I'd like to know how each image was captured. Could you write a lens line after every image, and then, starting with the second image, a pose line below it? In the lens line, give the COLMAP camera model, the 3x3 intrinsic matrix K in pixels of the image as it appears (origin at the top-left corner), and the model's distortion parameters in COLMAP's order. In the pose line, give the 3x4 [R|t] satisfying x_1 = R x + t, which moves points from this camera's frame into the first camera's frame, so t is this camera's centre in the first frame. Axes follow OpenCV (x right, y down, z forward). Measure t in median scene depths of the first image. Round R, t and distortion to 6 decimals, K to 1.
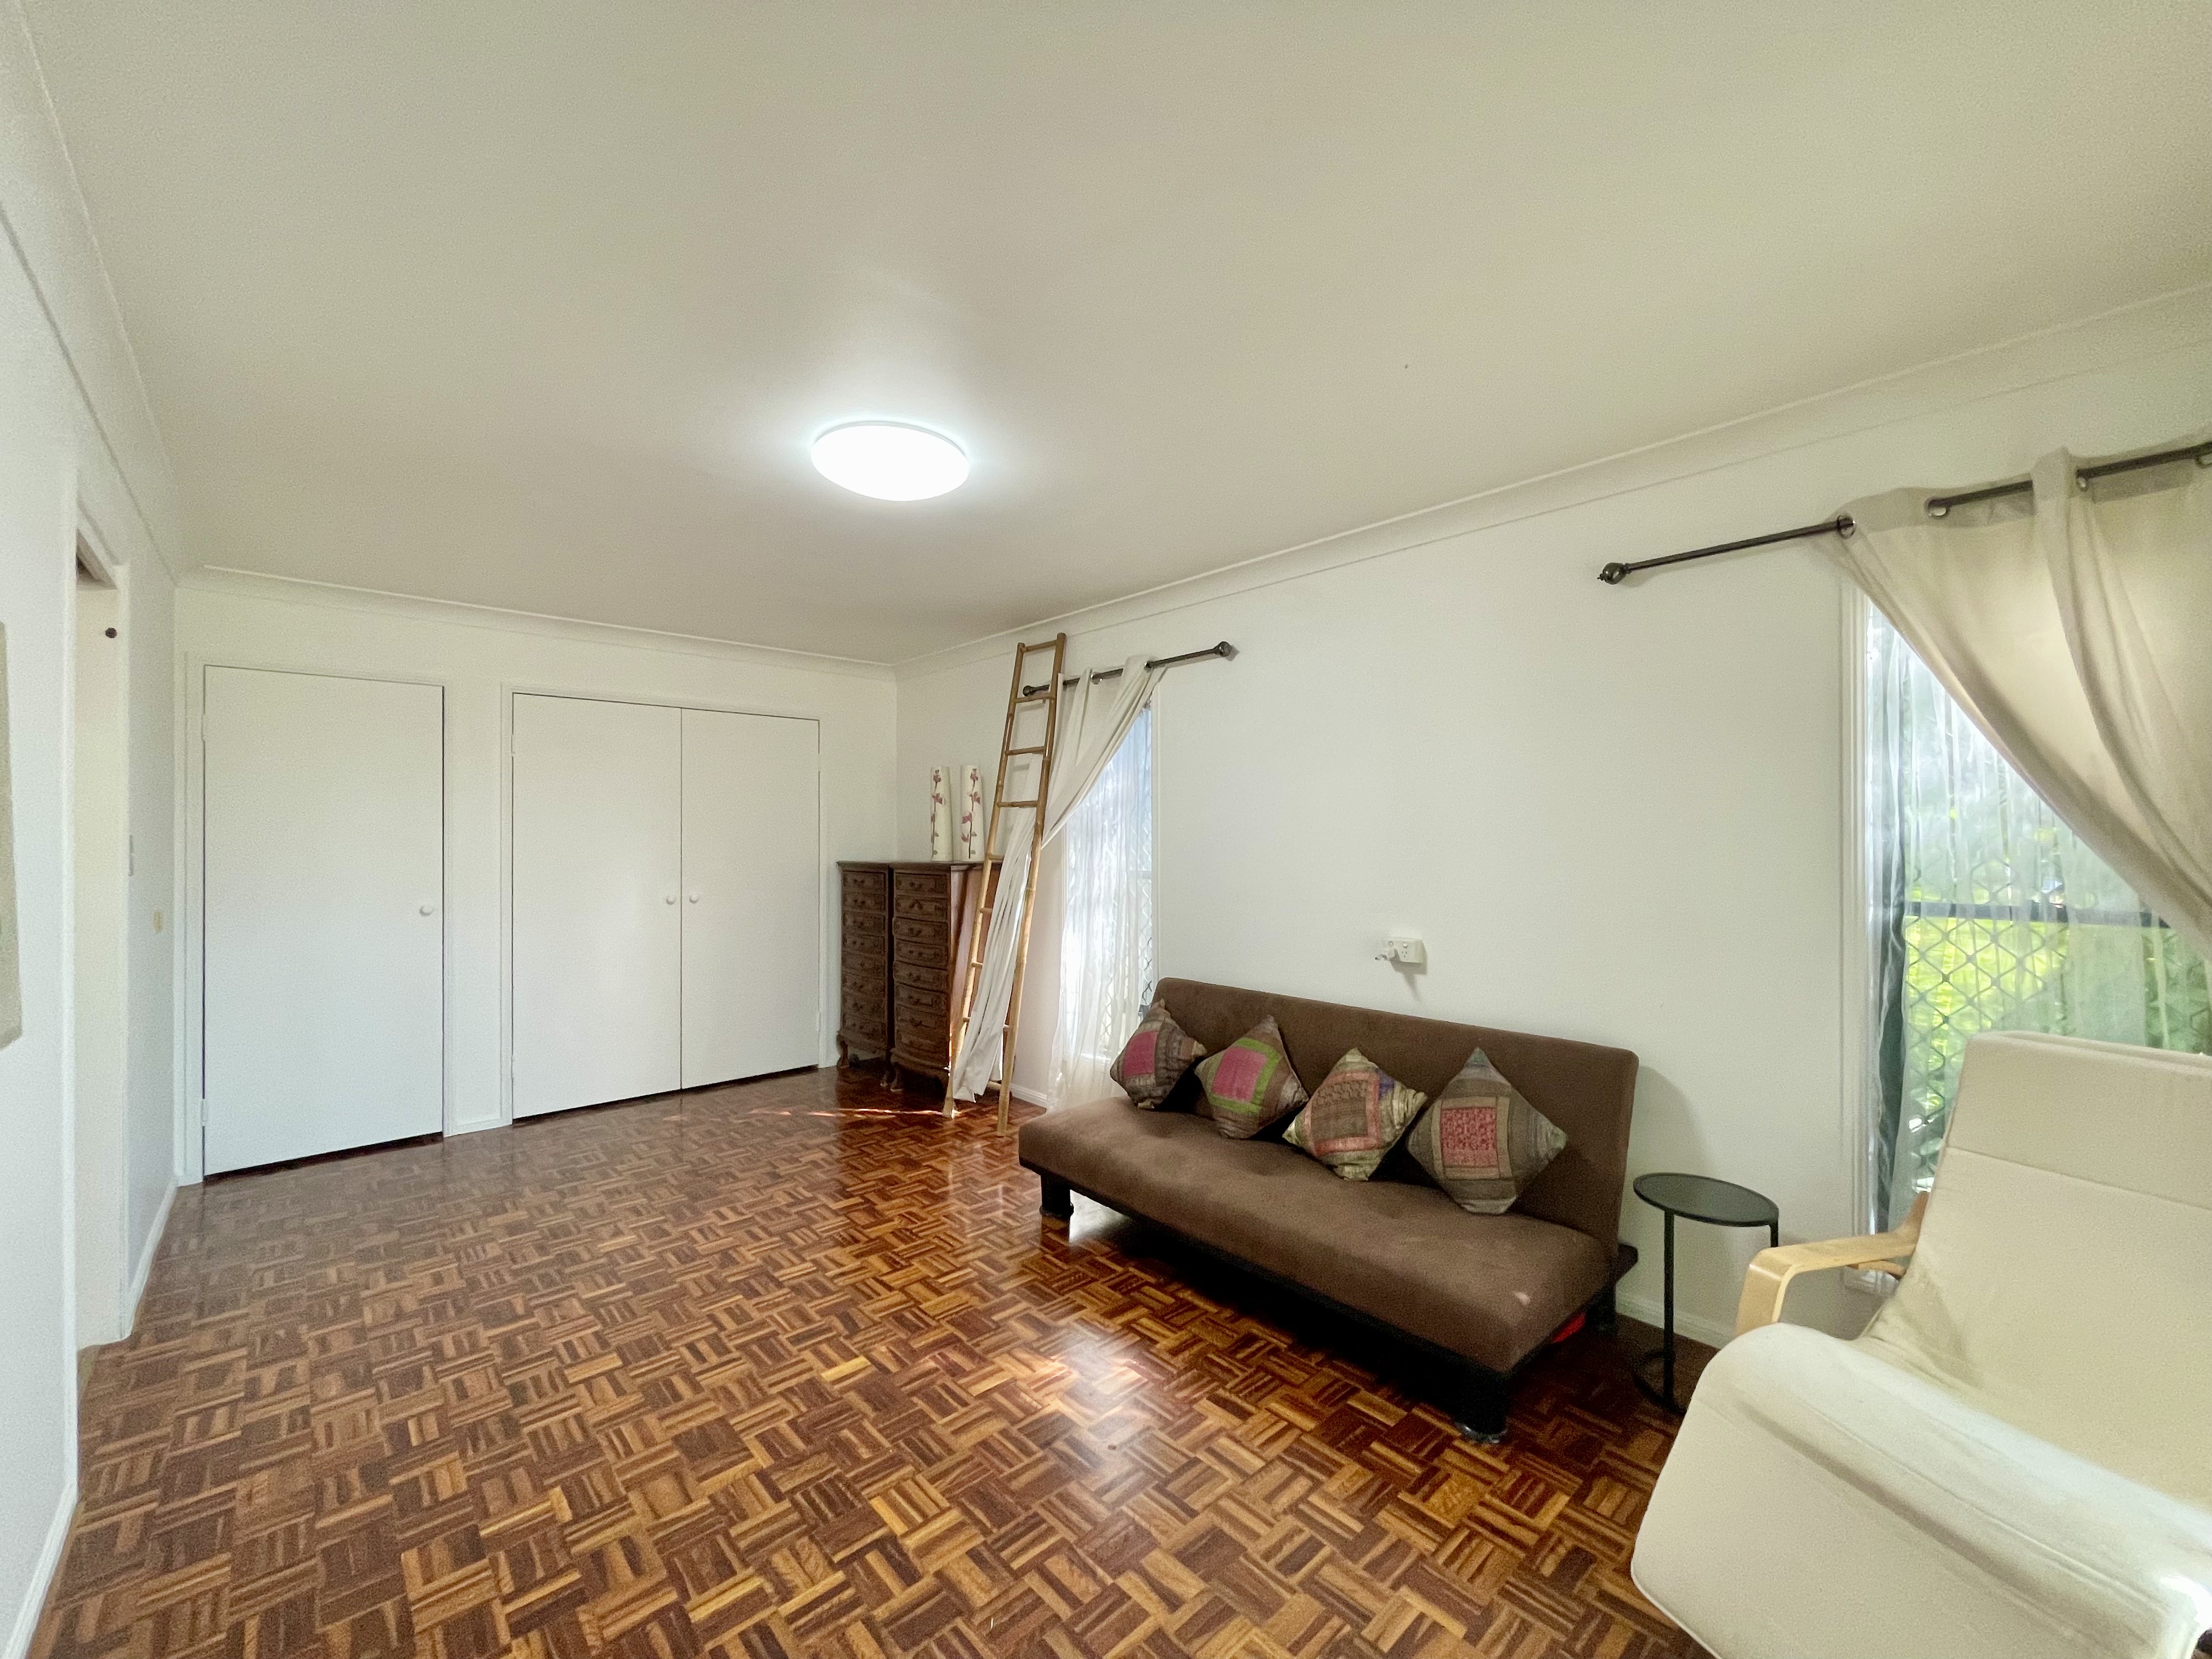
lens RADIAL K [[890.1, 0, 1093.2], [0, 890.1, 837.6], [0, 0, 1]] dist [0.002742, 0.000250]
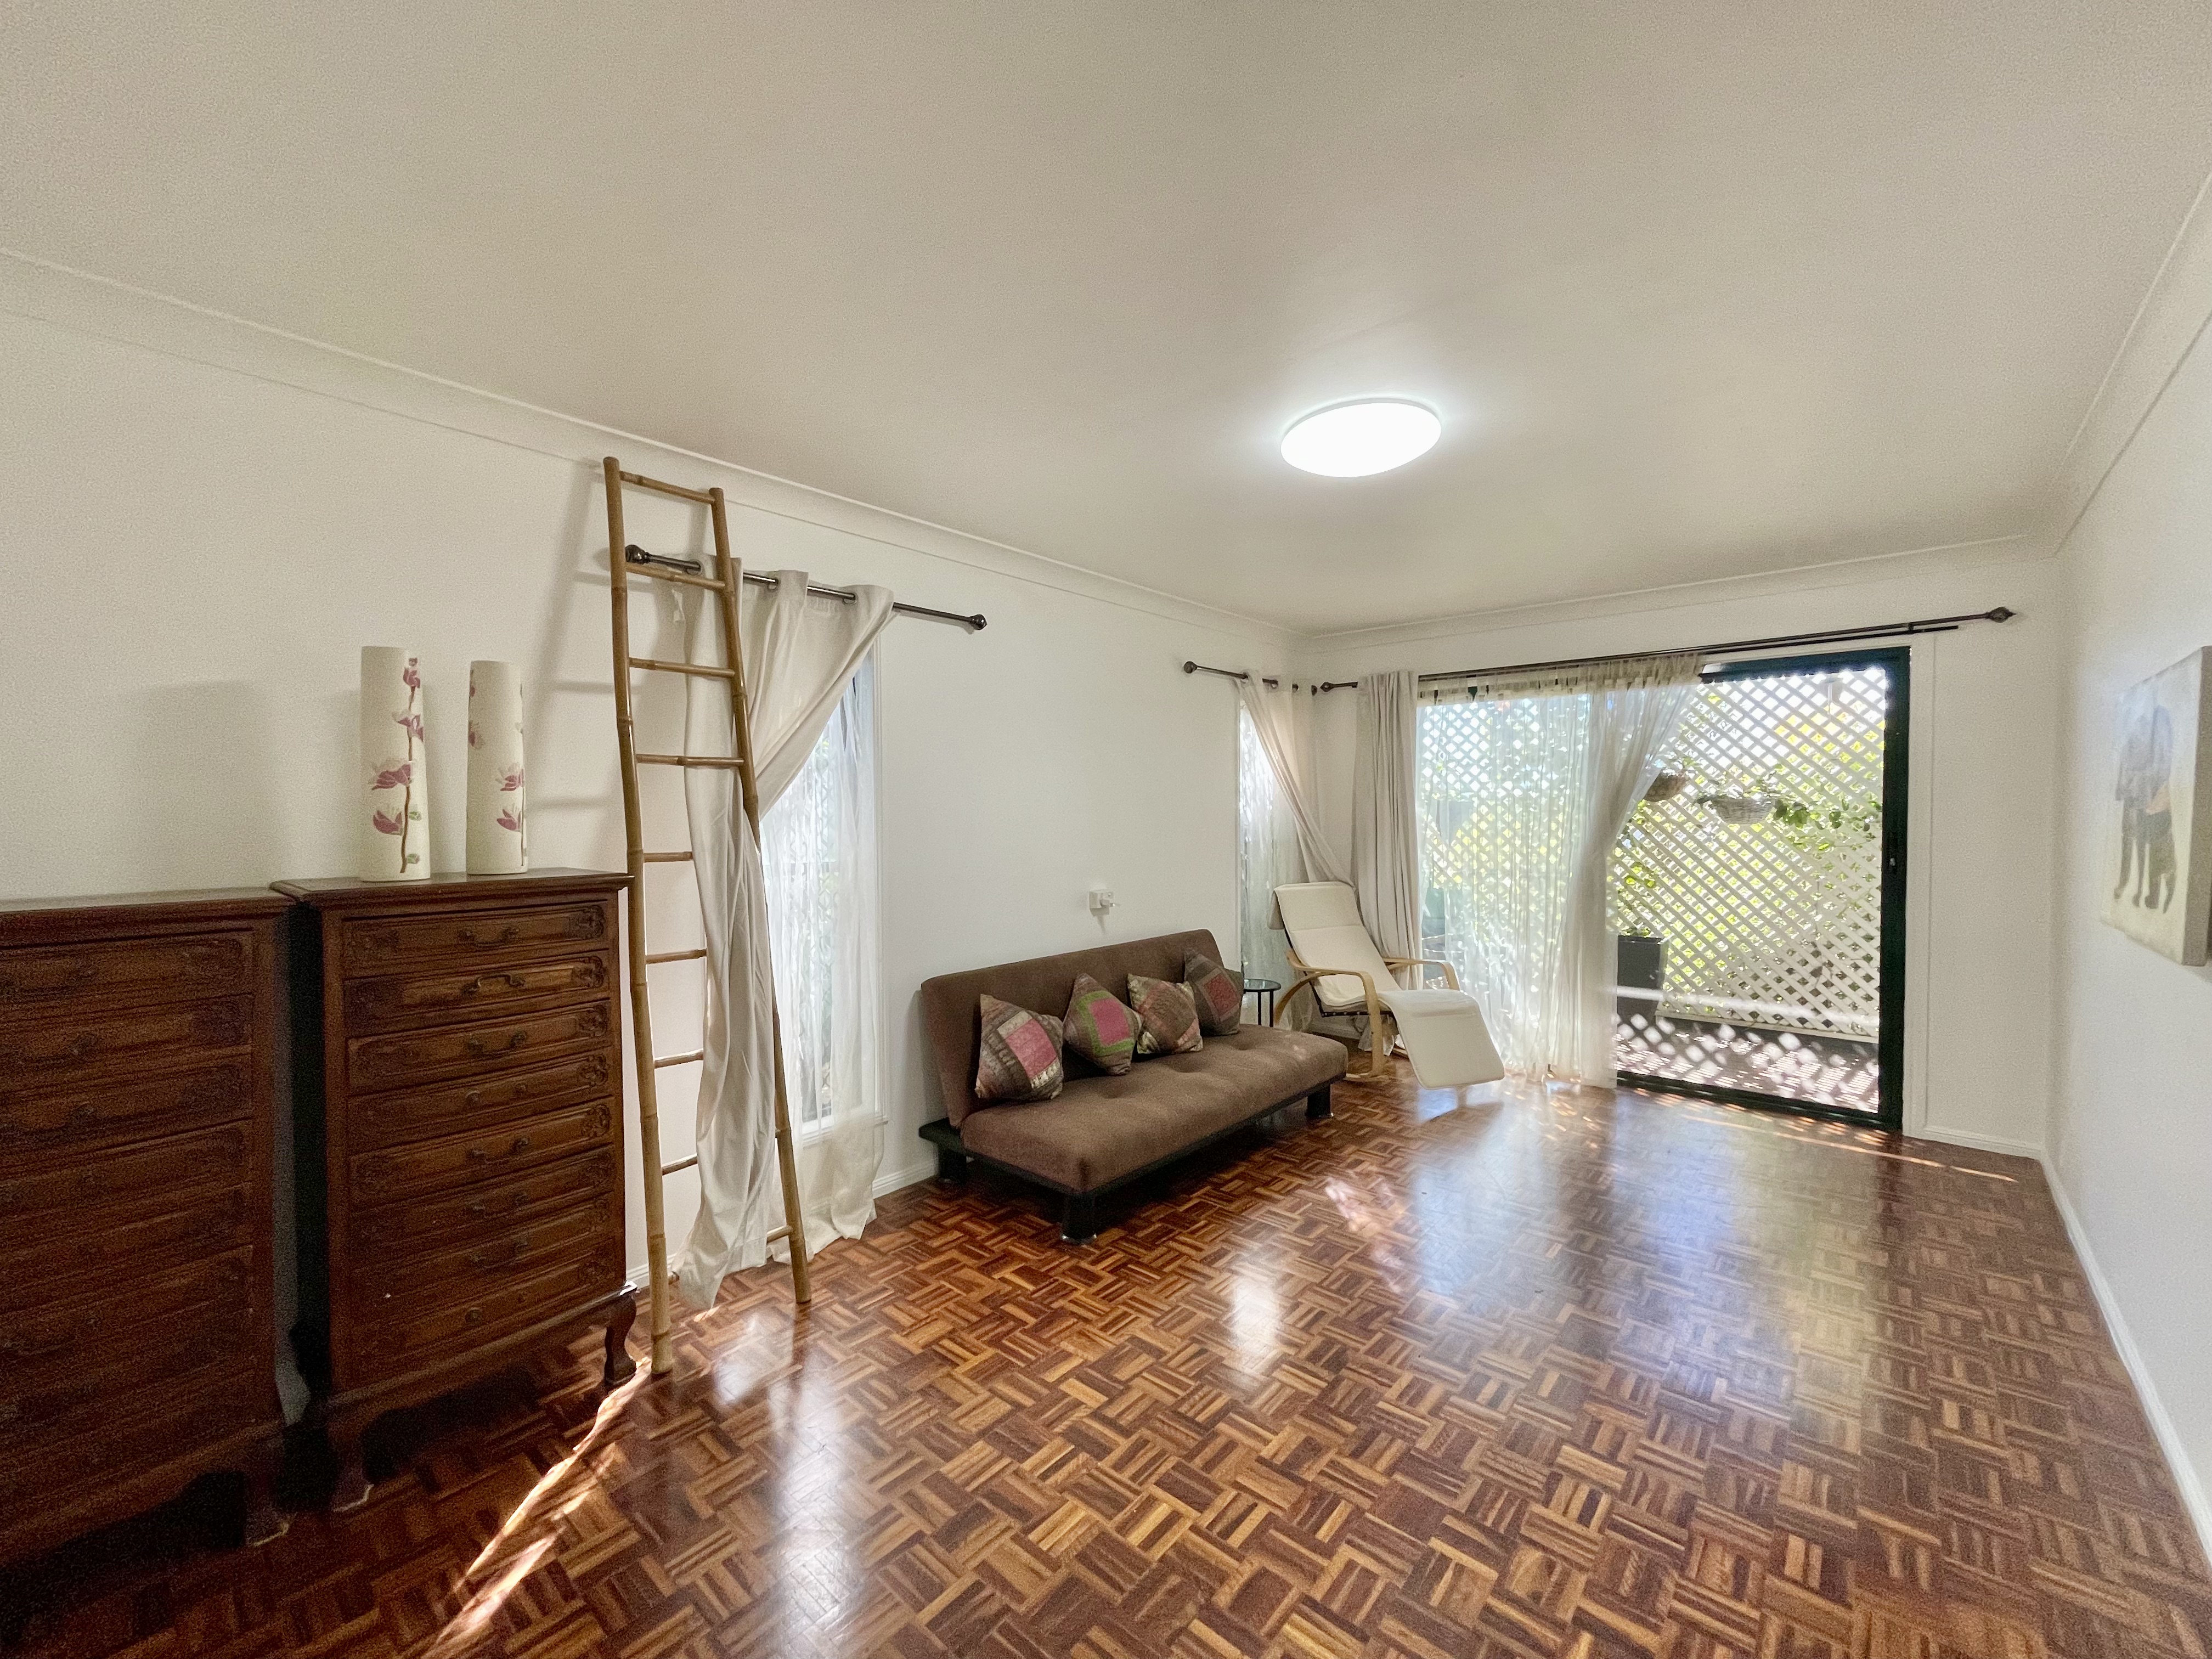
lens RADIAL K [[890.1, 0, 1094.6], [0, 890.1, 831.5], [0, 0, 1]] dist [0.002742, 0.000250]
pose [[-0.108368, -0.024592, 0.993807, -0.979410], [-0.000193, 0.999694, 0.024717, -0.009159], [-0.994111, 0.002487, -0.108340, 1.149444]]
